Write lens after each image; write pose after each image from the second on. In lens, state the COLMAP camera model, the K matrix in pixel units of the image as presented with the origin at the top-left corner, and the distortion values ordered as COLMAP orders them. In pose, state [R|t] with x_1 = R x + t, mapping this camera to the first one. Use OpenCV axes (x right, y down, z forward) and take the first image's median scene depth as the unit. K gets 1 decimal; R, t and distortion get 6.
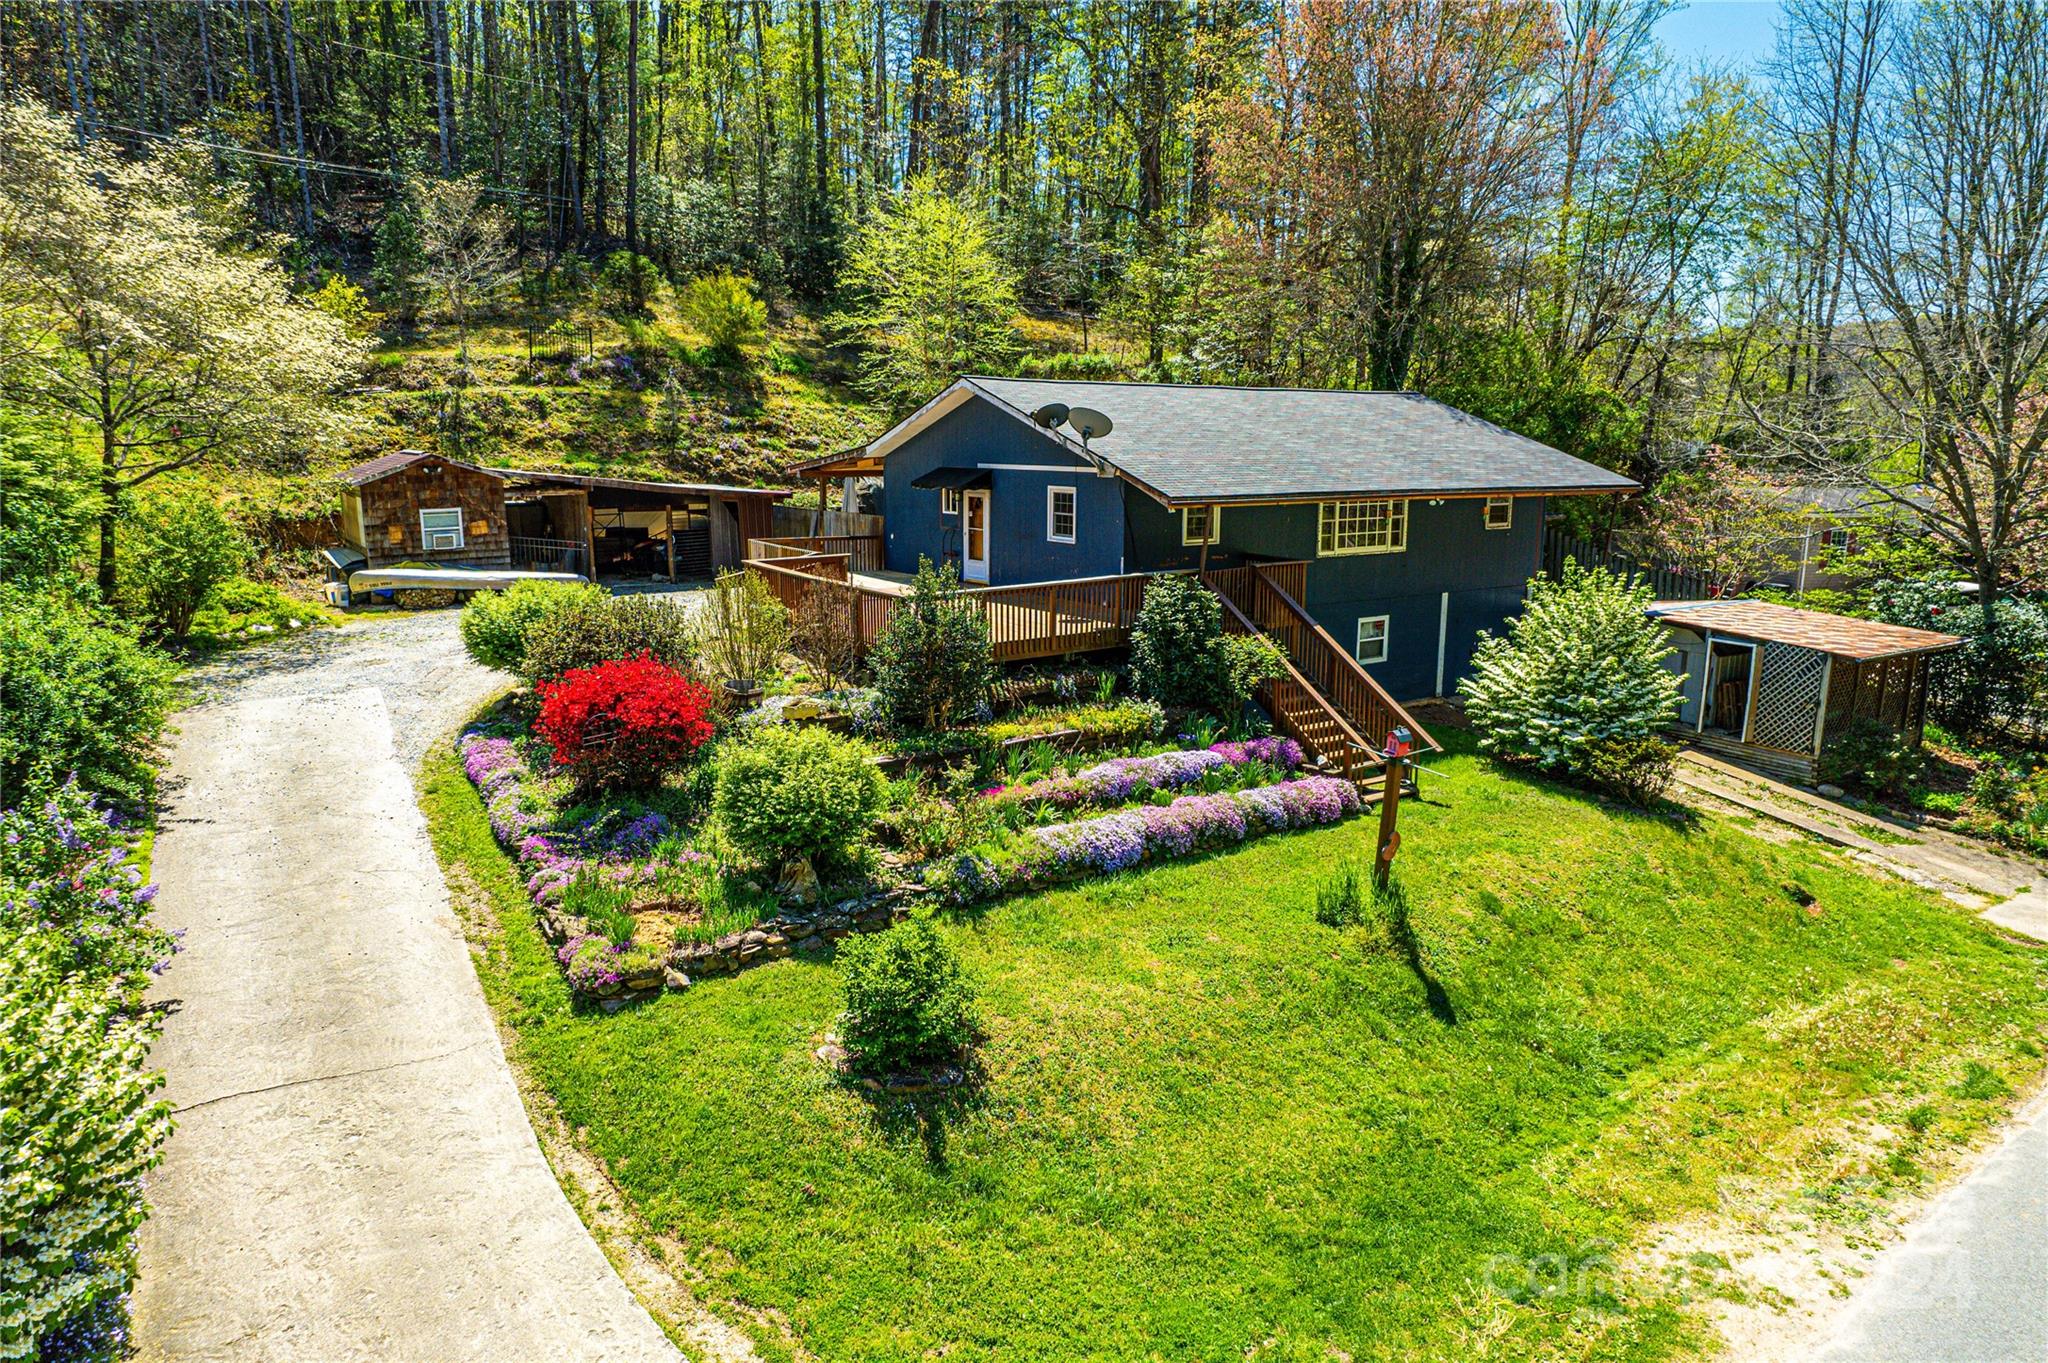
lens RADIAL K [[1311.4, 0, 1027.4], [0, 1311.4, 686.8], [0, 0, 1]] dist [-0.075075, 0.071421]
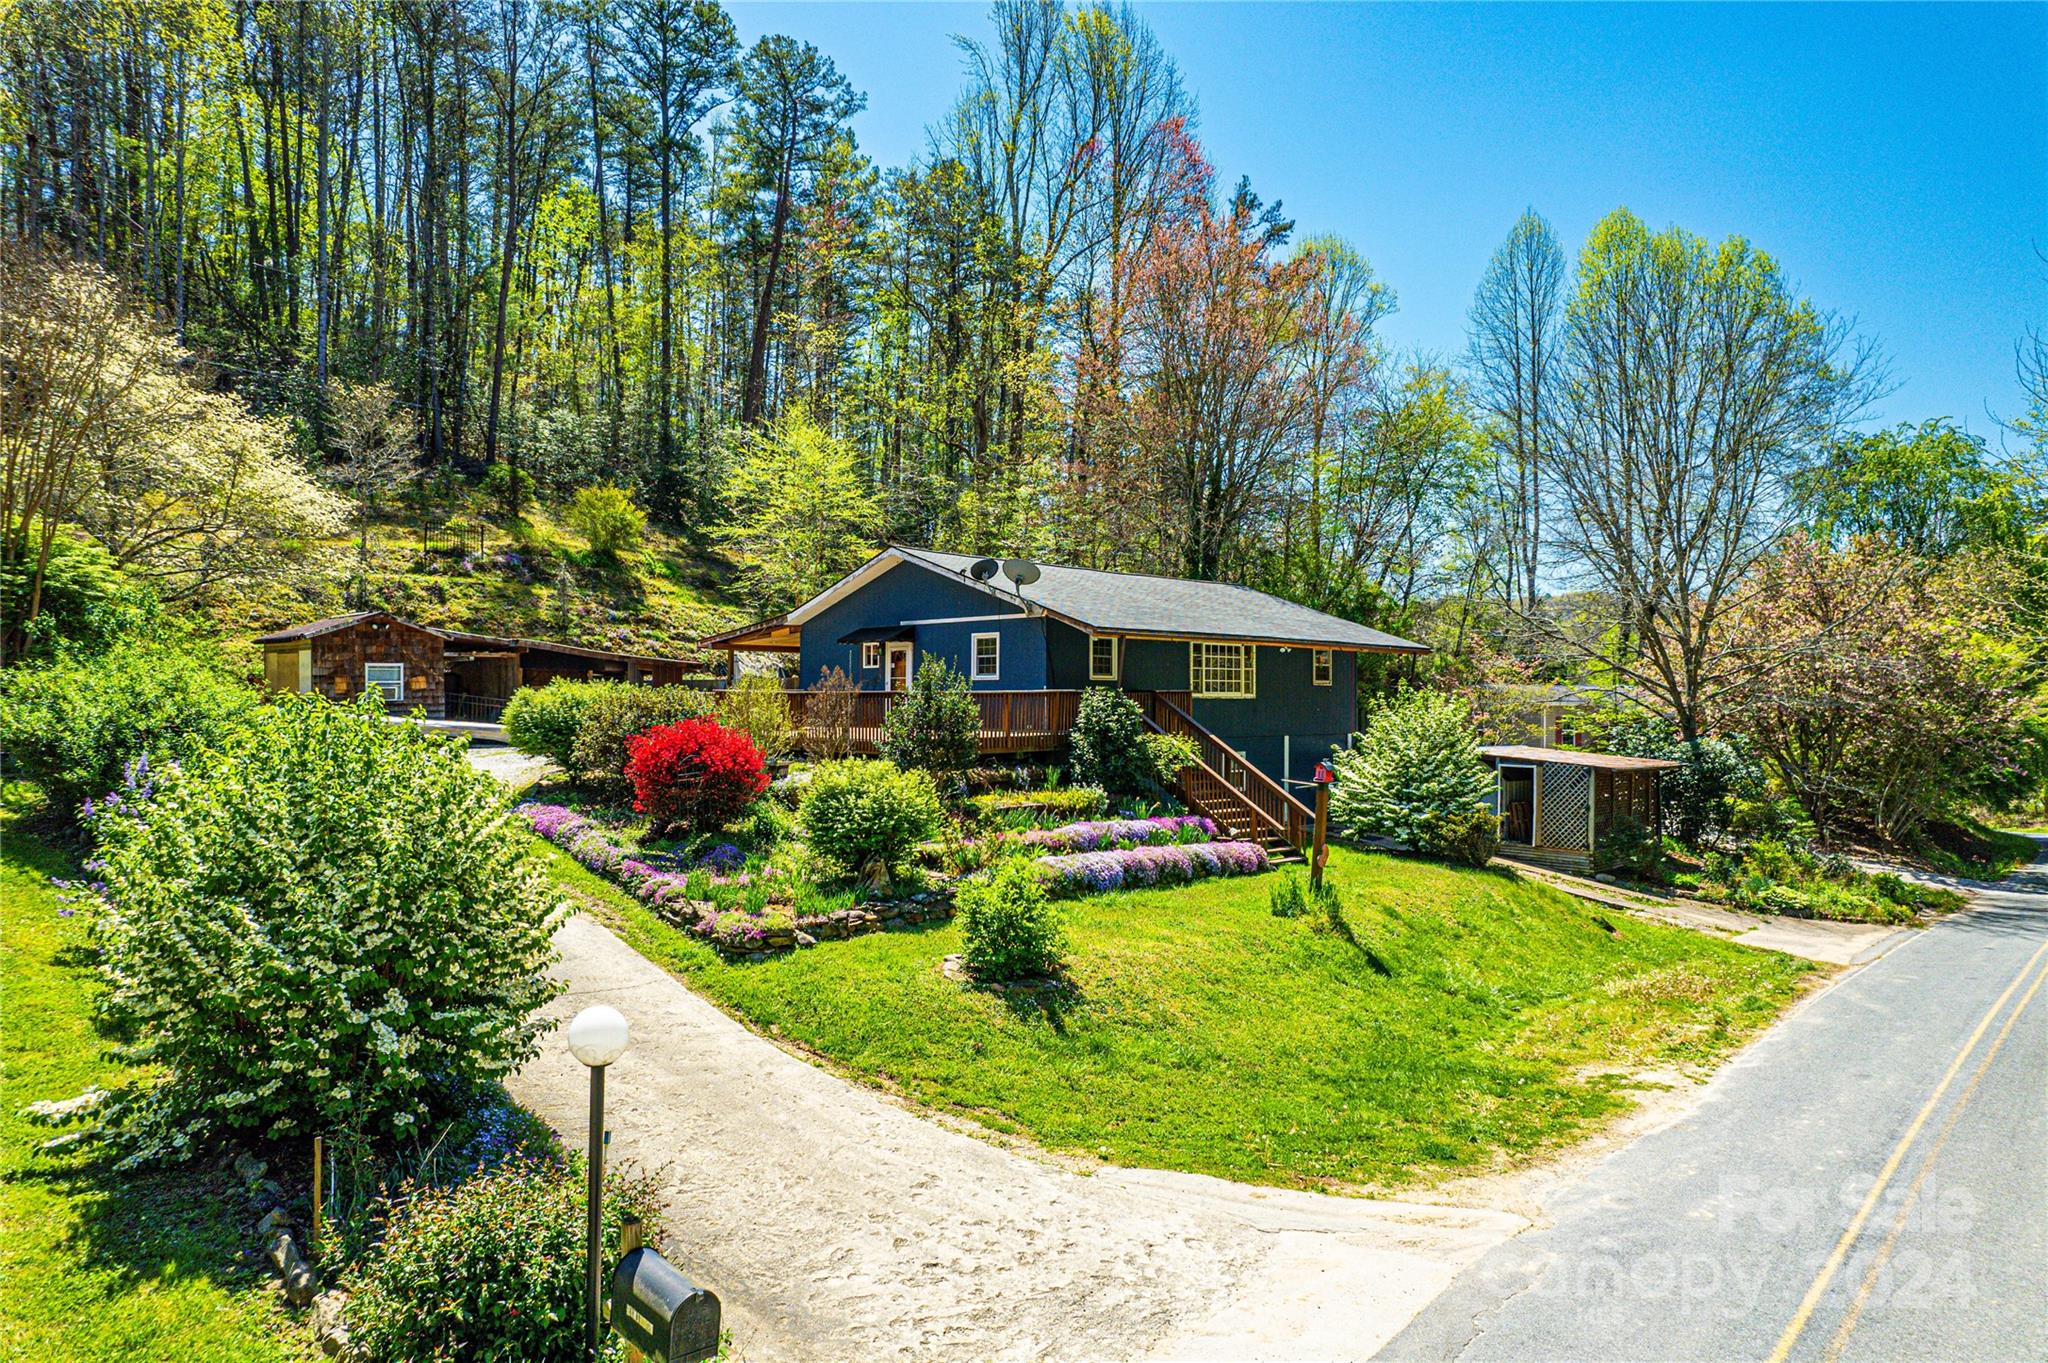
lens RADIAL K [[1311.4, 0, 1027.4], [0, 1311.4, 686.8], [0, 0, 1]] dist [-0.075075, 0.071421]
pose [[0.982680, 0.002509, 0.185296, -0.159684], [0.034497, 0.979954, -0.196216, 0.131465], [-0.182074, 0.199209, 0.962894, -0.140295]]
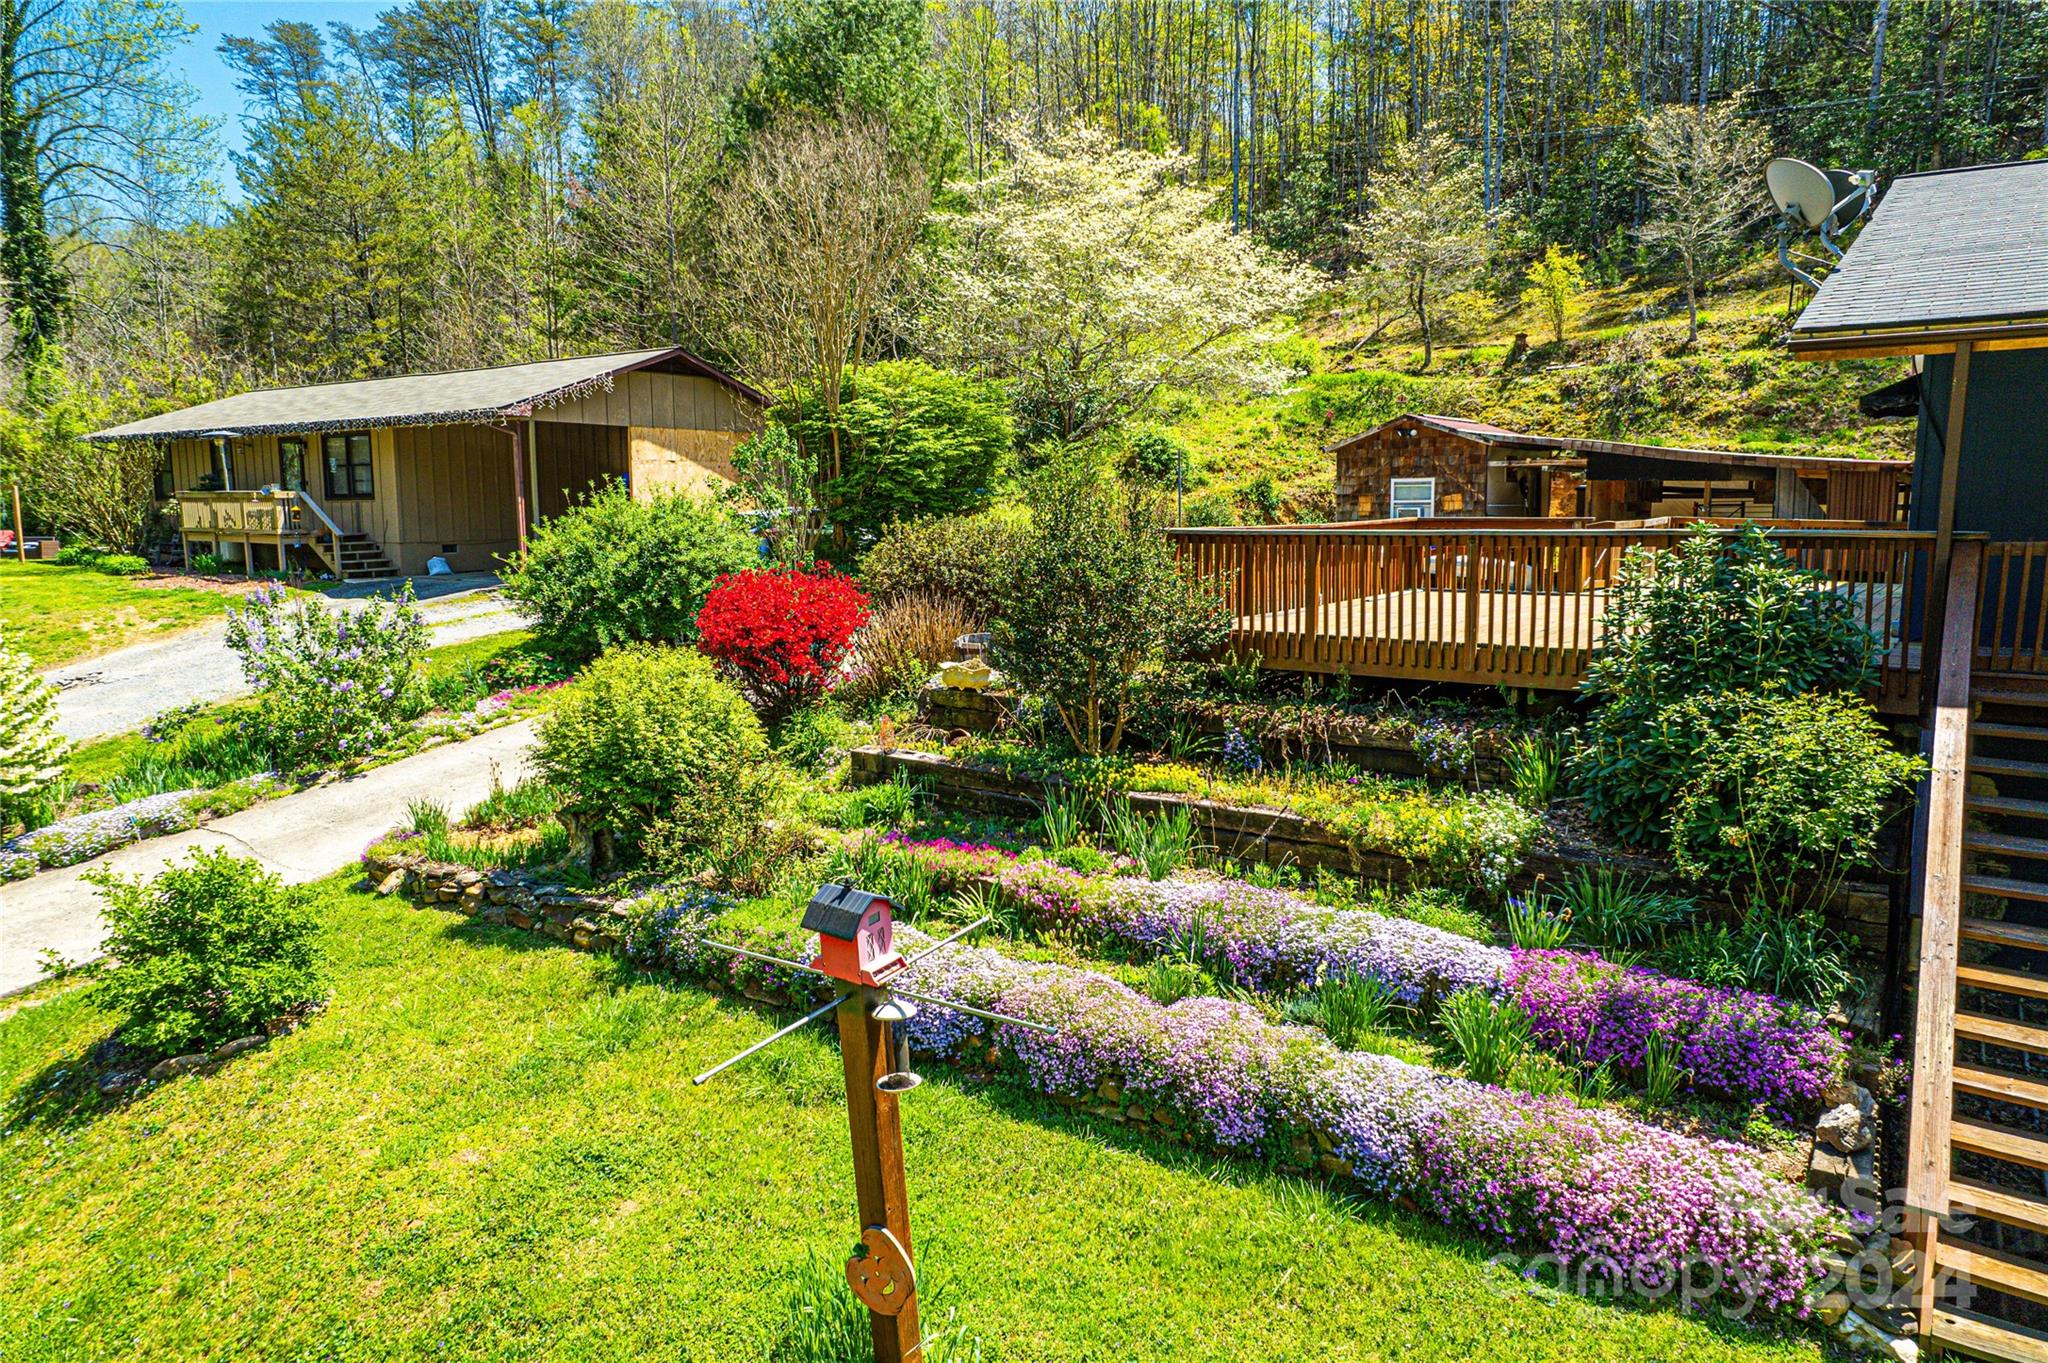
lens RADIAL K [[1311.4, 0, 1027.4], [0, 1311.4, 686.8], [0, 0, 1]] dist [-0.075075, 0.071421]
pose [[0.315810, 0.129876, -0.939892, 0.362778], [-0.178247, 0.981072, 0.075674, -0.025744], [0.931929, 0.143635, 0.332982, 0.598406]]
